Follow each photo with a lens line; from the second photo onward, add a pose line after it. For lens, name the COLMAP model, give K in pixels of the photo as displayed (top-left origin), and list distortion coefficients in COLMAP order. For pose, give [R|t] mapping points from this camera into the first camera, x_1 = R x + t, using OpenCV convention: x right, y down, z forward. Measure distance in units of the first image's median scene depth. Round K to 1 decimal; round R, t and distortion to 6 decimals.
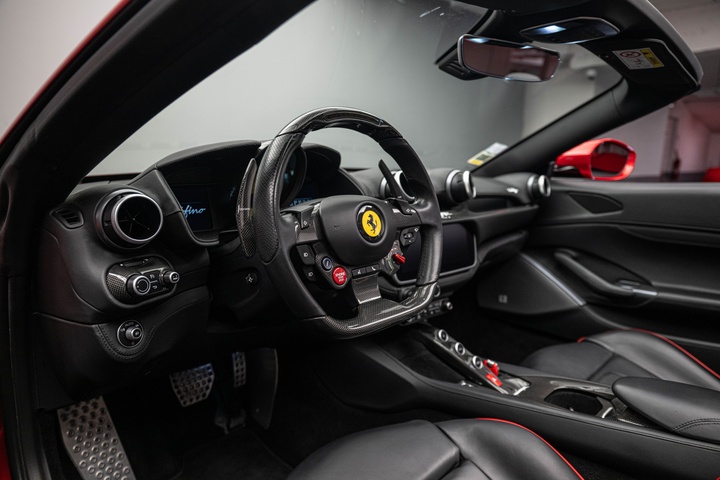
lens RADIAL K [[482.7, 0, 360.0], [0, 482.7, 240.0], [0, 0, 1]] dist [0.005821, 0.002032]
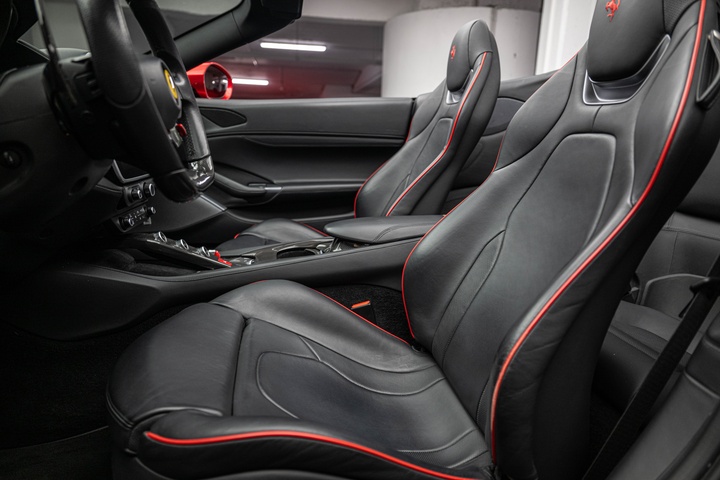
lens RADIAL K [[482.7, 0, 360.0], [0, 482.7, 240.0], [0, 0, 1]] dist [0.005821, 0.002032]
pose [[0.584549, -0.187585, 0.789375, -0.279592], [0.125510, 0.982102, 0.140442, 0.089278], [-0.801592, 0.016979, 0.597631, 0.076432]]
